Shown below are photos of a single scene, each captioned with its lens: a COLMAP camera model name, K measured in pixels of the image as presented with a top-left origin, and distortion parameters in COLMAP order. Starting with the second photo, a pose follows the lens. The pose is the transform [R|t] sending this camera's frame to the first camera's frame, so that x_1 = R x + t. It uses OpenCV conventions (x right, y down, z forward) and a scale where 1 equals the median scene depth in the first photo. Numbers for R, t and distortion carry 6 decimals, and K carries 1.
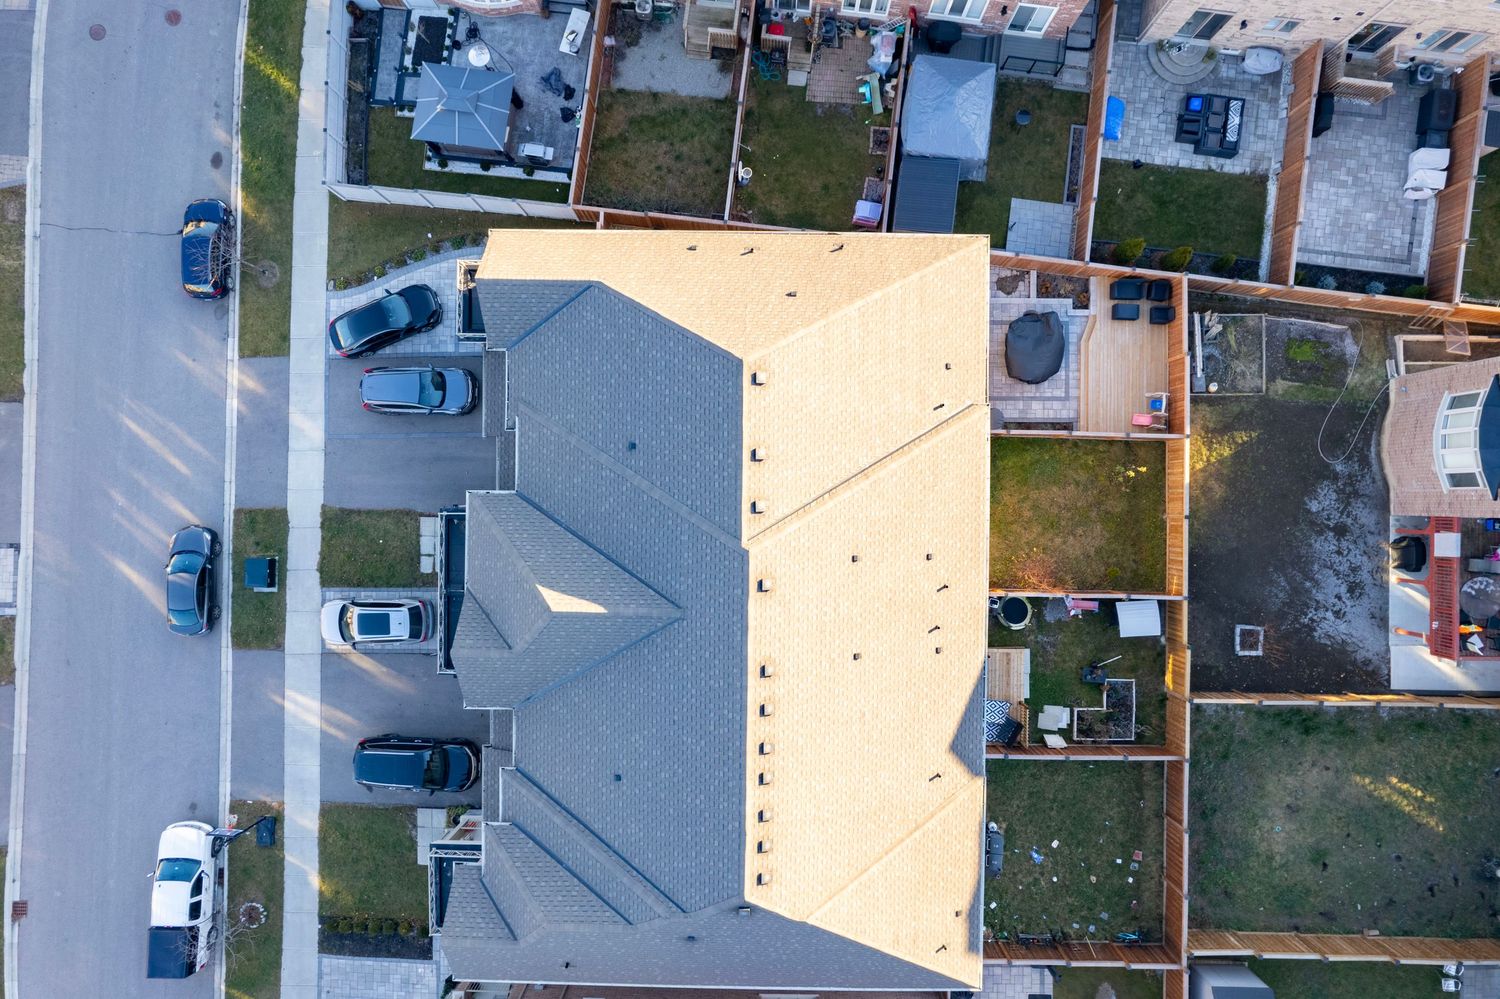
lens RADIAL K [[964.3, 0, 762.0], [0, 964.3, 505.2], [0, 0, 1]] dist [-0.064118, 0.046433]
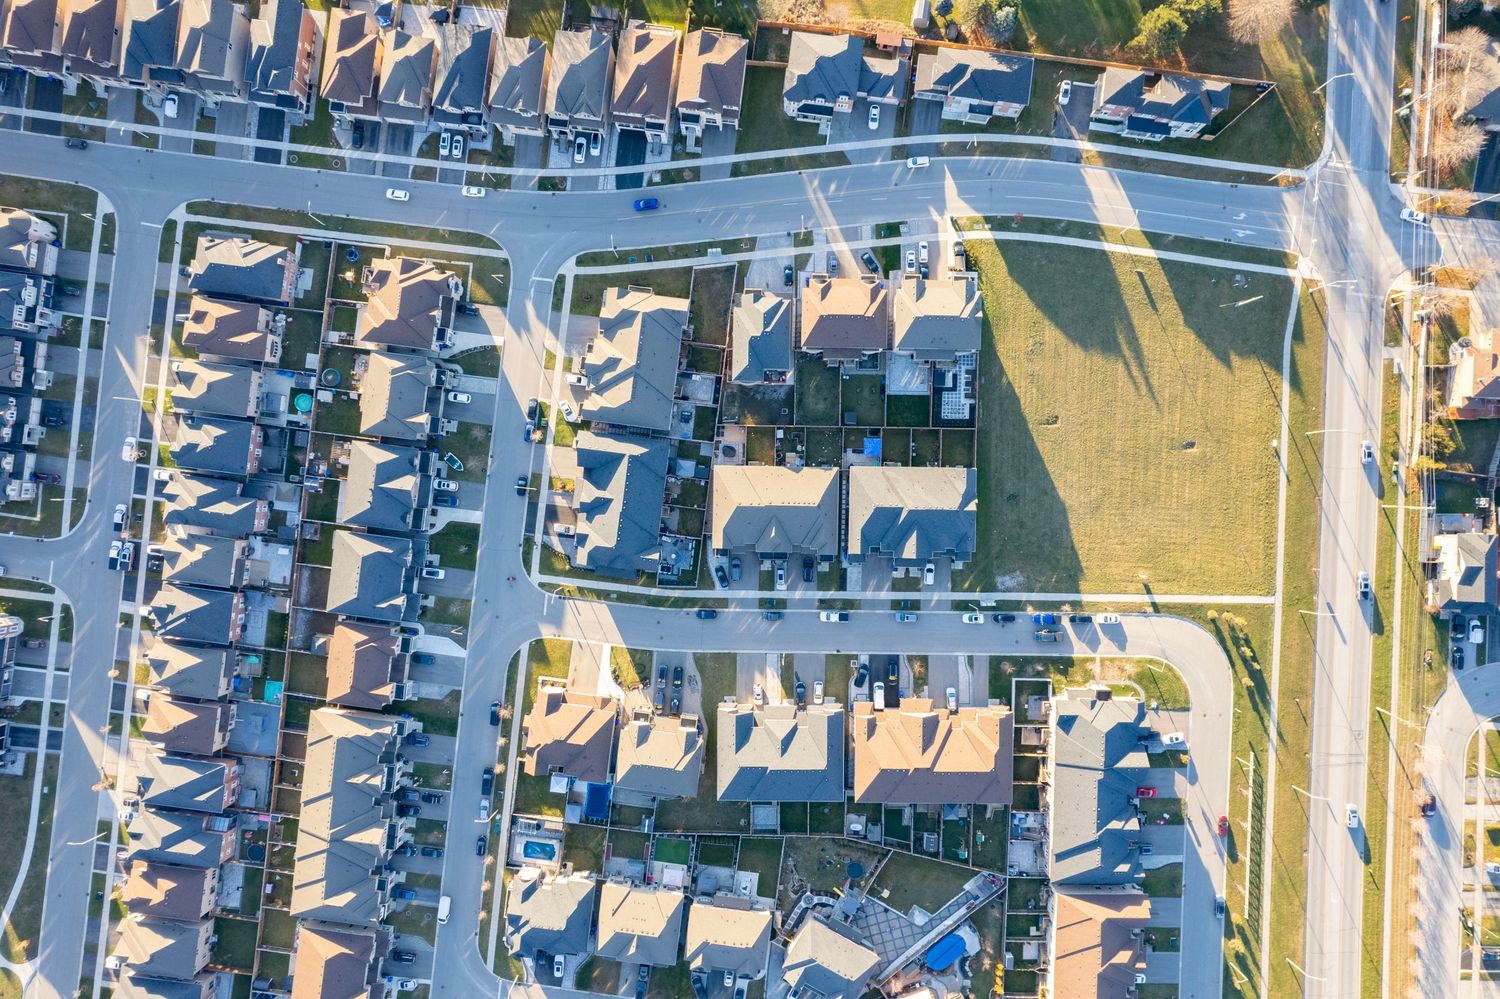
lens RADIAL K [[964.3, 0, 755.8], [0, 964.3, 501.0], [0, 0, 1]] dist [-0.064118, 0.046433]
pose [[0.005712, -0.999981, 0.002127, 0.001373], [0.999967, 0.005699, -0.005816, 0.015888], [0.005804, 0.002160, 0.999981, -4.316628]]
